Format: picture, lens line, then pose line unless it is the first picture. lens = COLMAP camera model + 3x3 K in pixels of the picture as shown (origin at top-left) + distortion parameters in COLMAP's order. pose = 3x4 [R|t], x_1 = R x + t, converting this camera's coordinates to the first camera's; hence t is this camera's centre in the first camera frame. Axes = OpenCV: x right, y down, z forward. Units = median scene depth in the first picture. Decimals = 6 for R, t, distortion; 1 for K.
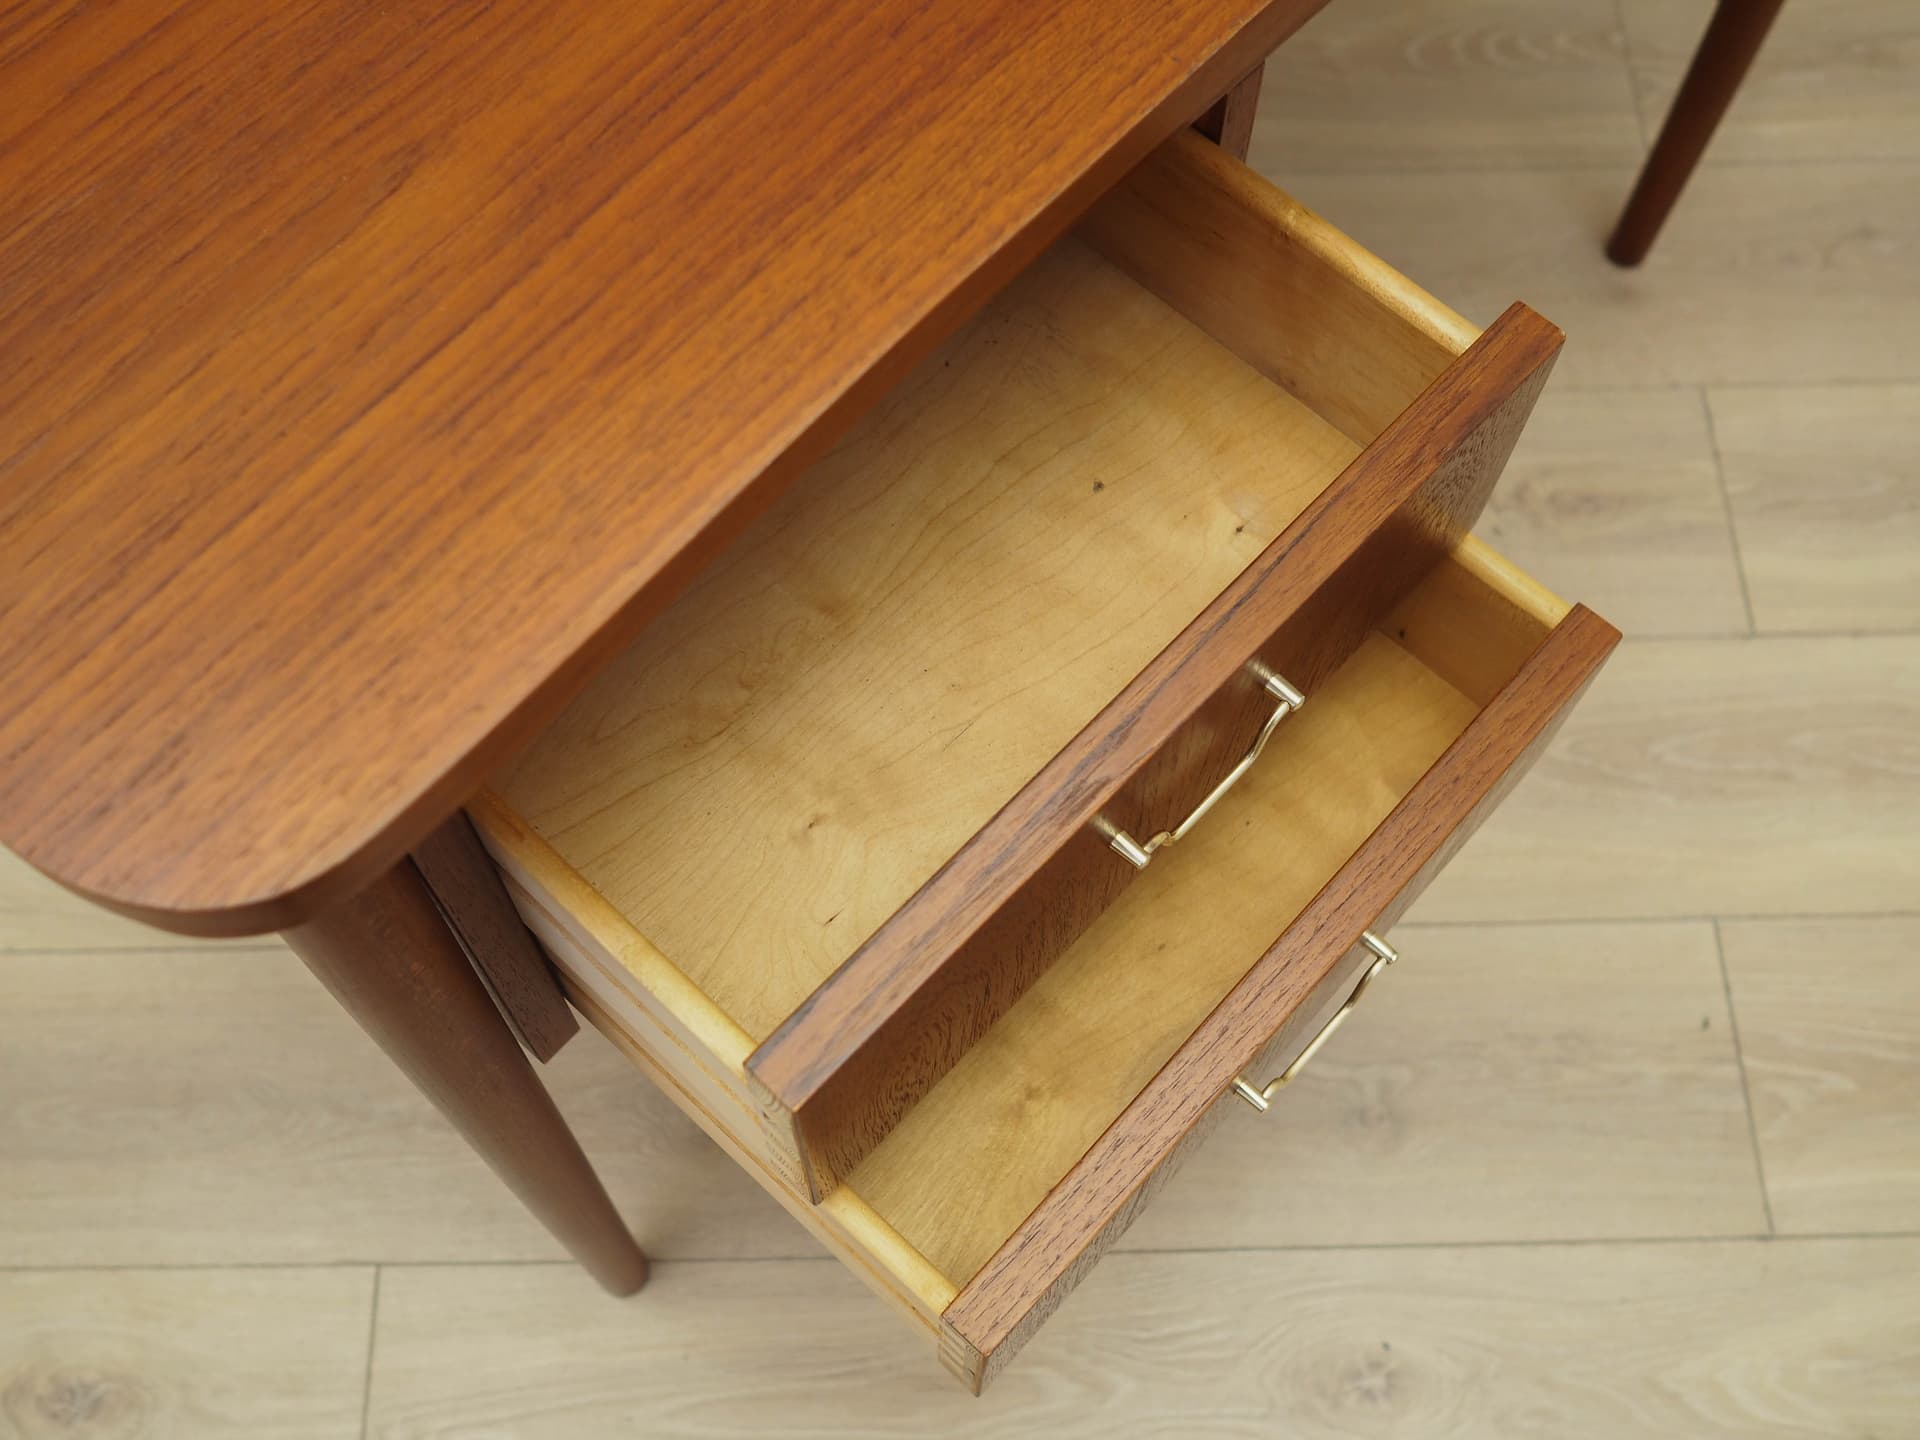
lens RADIAL K [[1951.6, 0, 921.7], [0, 1951.6, 743.7], [0, 0, 1]] dist [-0.023343, -0.001892]
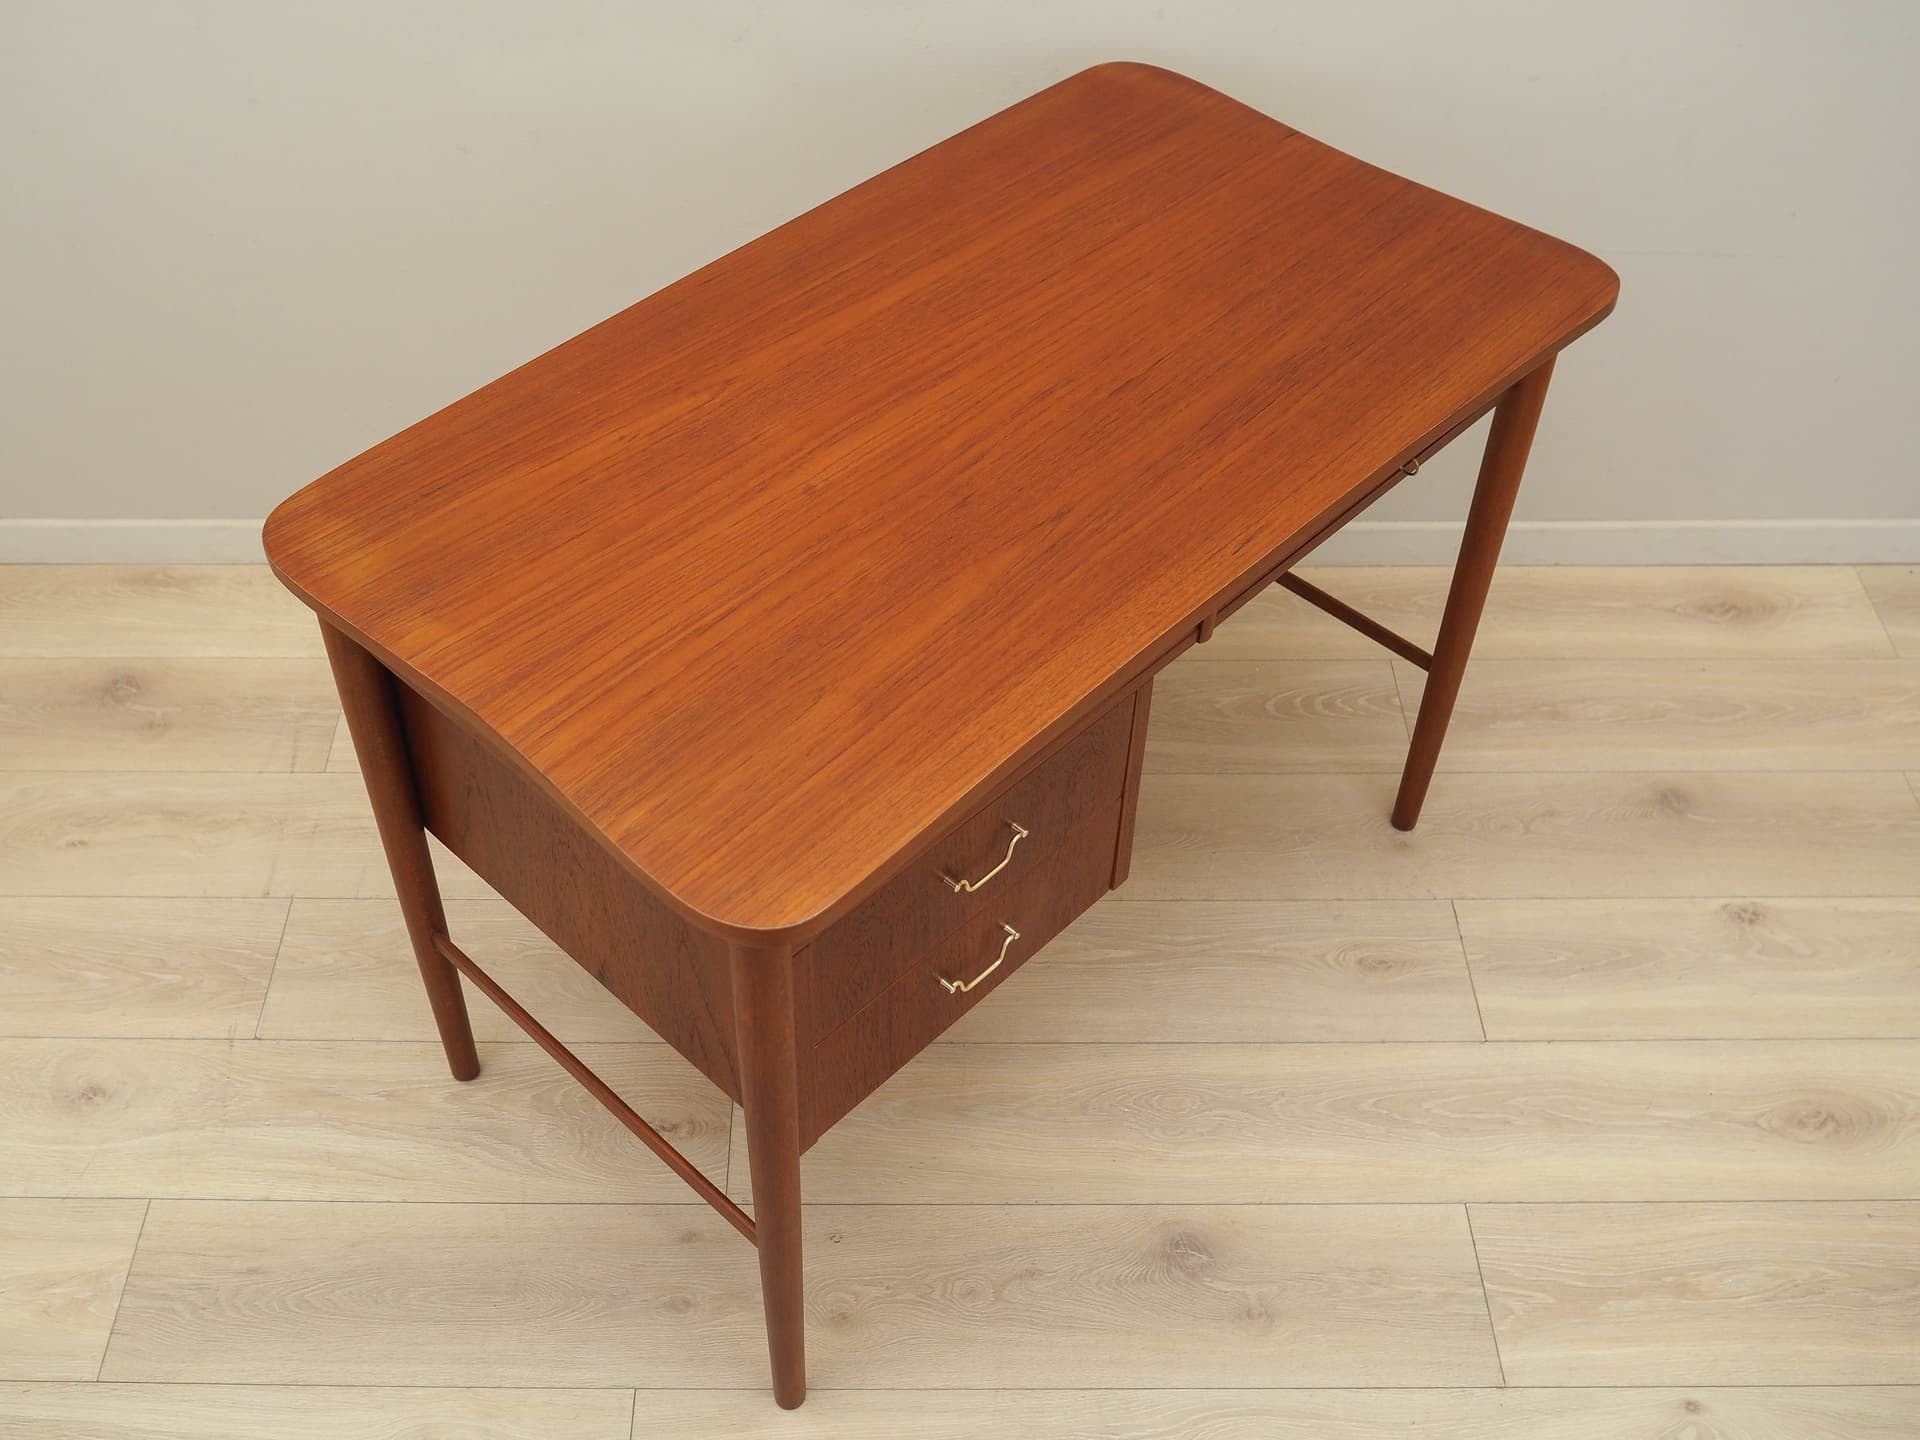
lens RADIAL K [[1951.6, 0, 921.7], [0, 1951.6, 743.7], [0, 0, 1]] dist [-0.023343, -0.001892]
pose [[0.999732, 0.021281, 0.009104, -0.147565], [-0.016896, 0.939758, -0.341423, 0.654877], [-0.015821, 0.341177, 0.939866, -1.441472]]
